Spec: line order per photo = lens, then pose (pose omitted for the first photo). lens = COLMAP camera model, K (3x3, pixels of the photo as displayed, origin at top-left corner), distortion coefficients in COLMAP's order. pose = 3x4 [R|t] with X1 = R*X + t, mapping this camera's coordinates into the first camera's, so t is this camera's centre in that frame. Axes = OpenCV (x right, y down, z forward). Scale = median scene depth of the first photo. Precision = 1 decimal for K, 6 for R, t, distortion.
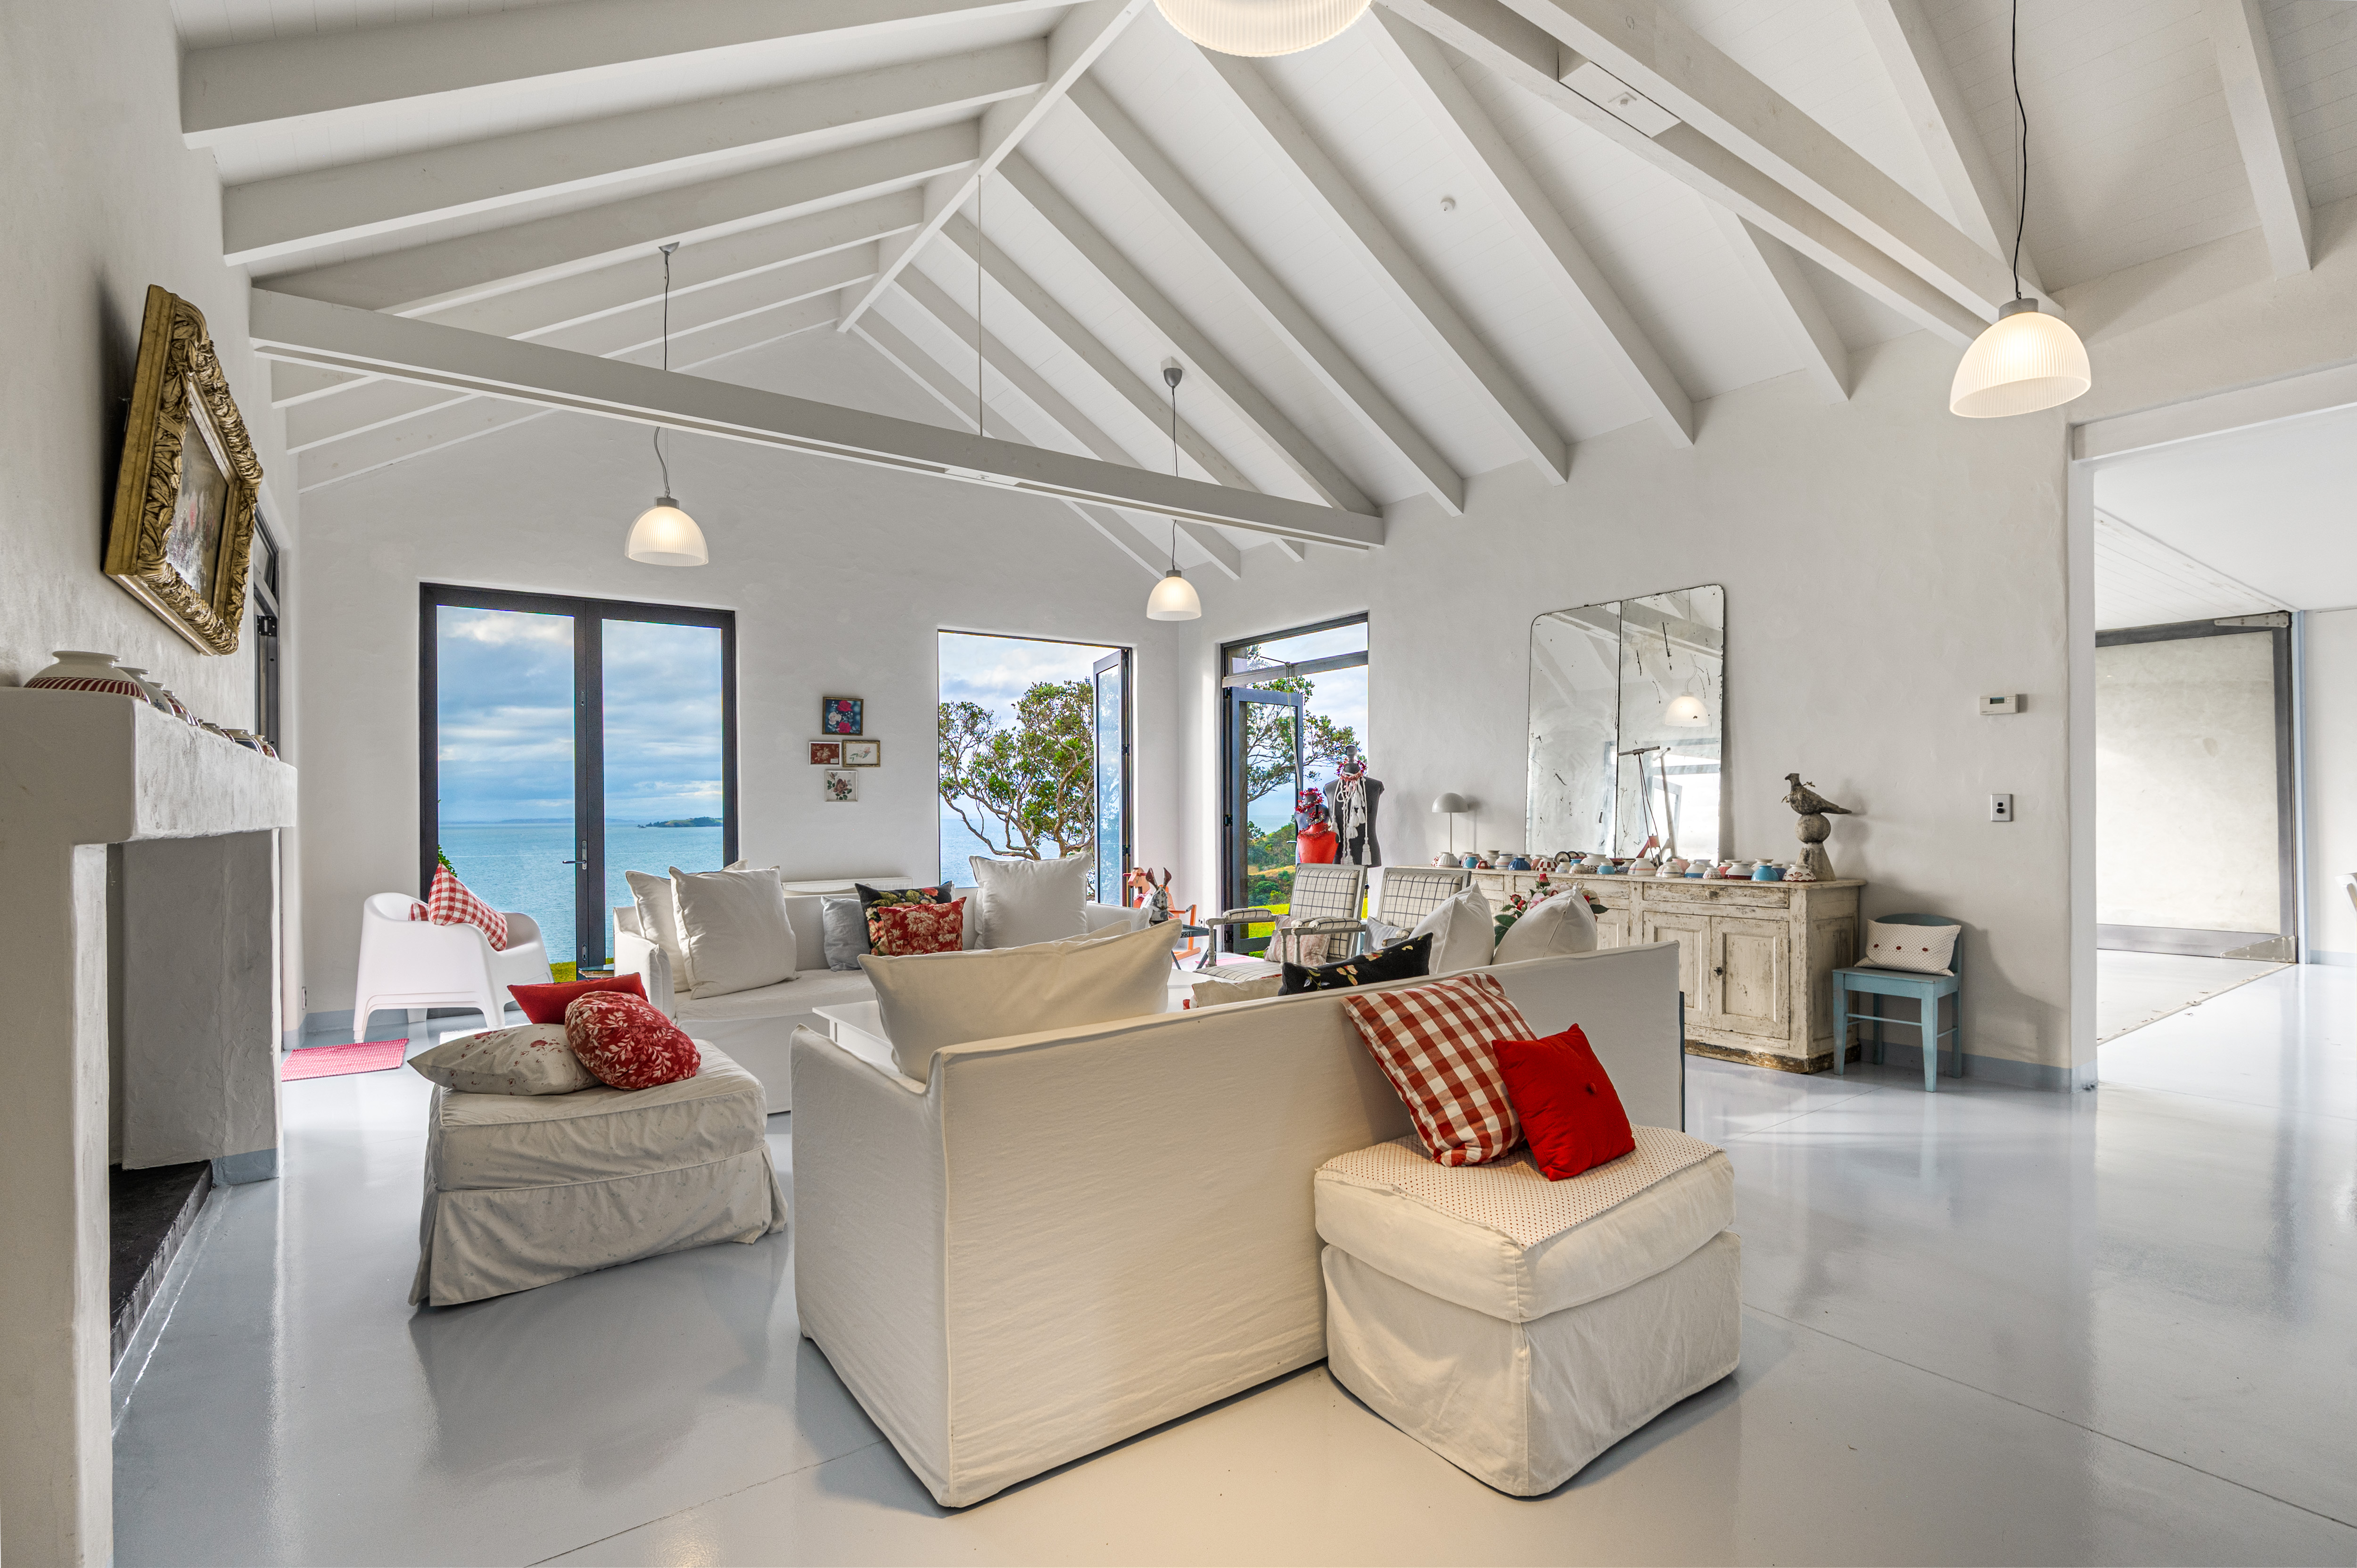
lens RADIAL K [[1095.1, 0, 1168.3], [0, 1095.1, 802.9], [0, 0, 1]] dist [-0.003419, -0.000233]
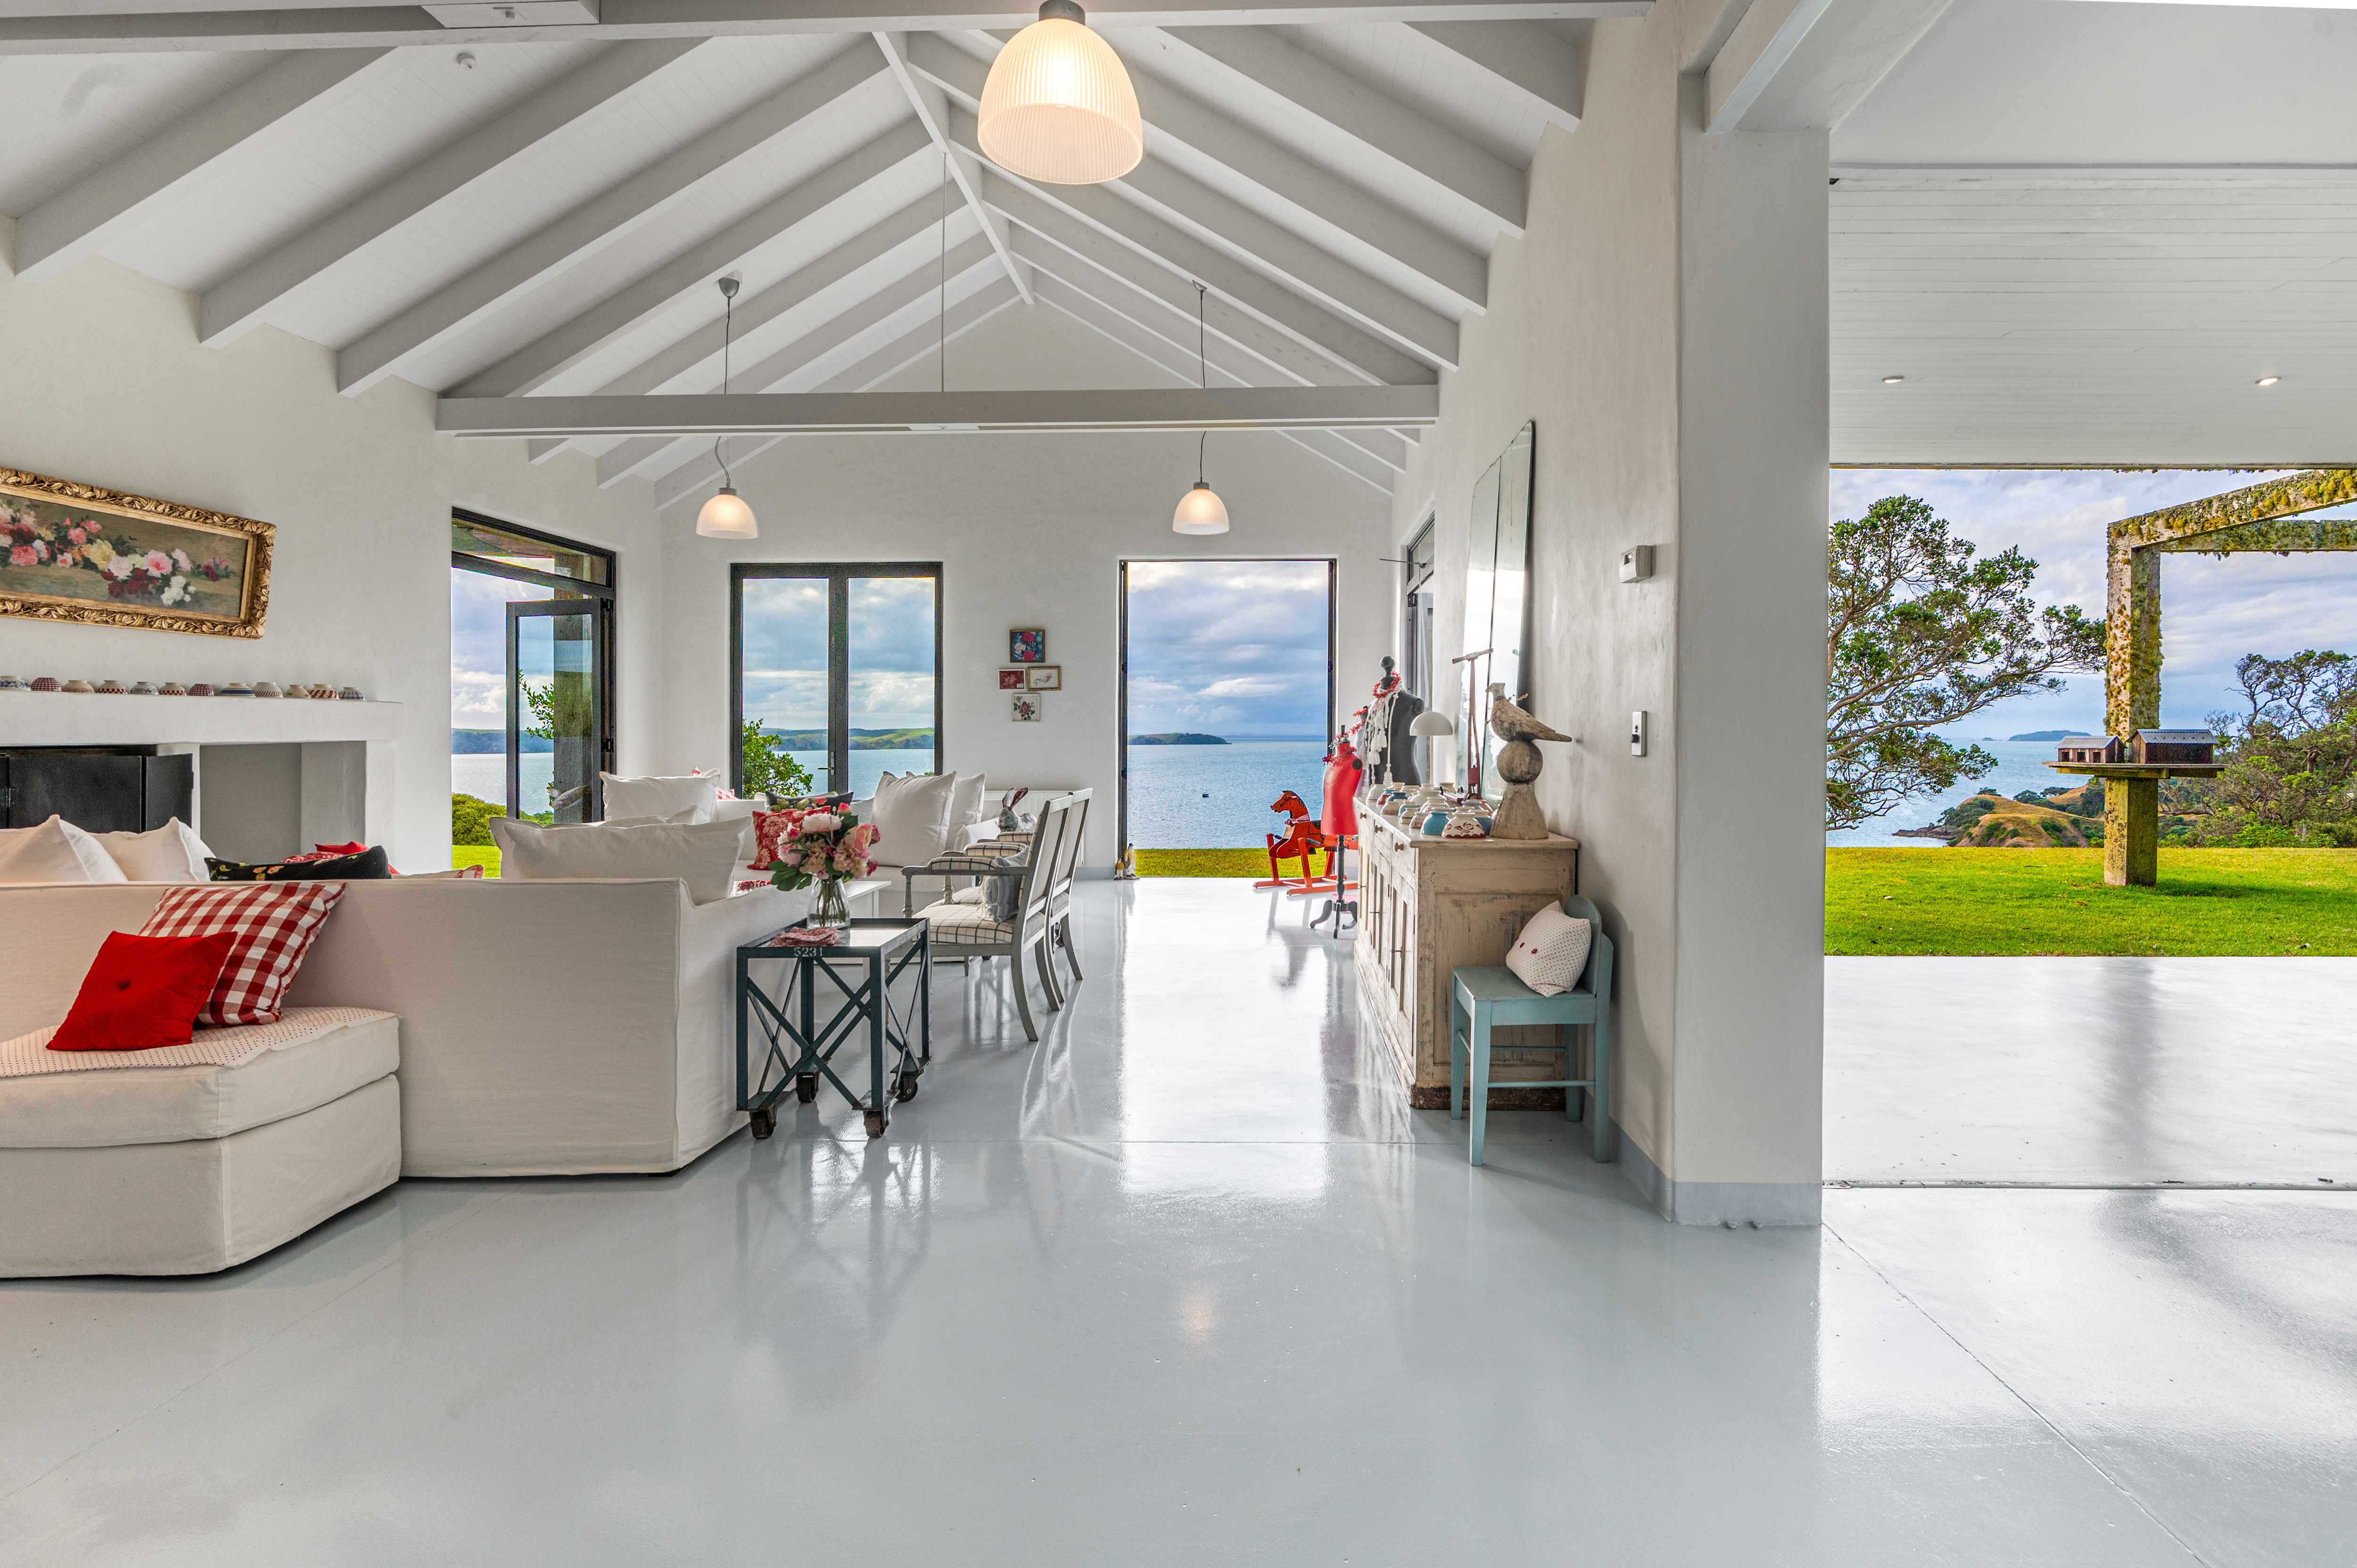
lens RADIAL K [[1095.0, 0, 1187.7], [0, 1095.0, 737.2], [0, 0, 1]] dist [-0.003419, -0.000233]
pose [[0.801097, 0.009296, -0.598462, 0.518602], [-0.000273, 0.999885, 0.015165, -0.001997], [0.598534, -0.011985, 0.801008, 0.195169]]
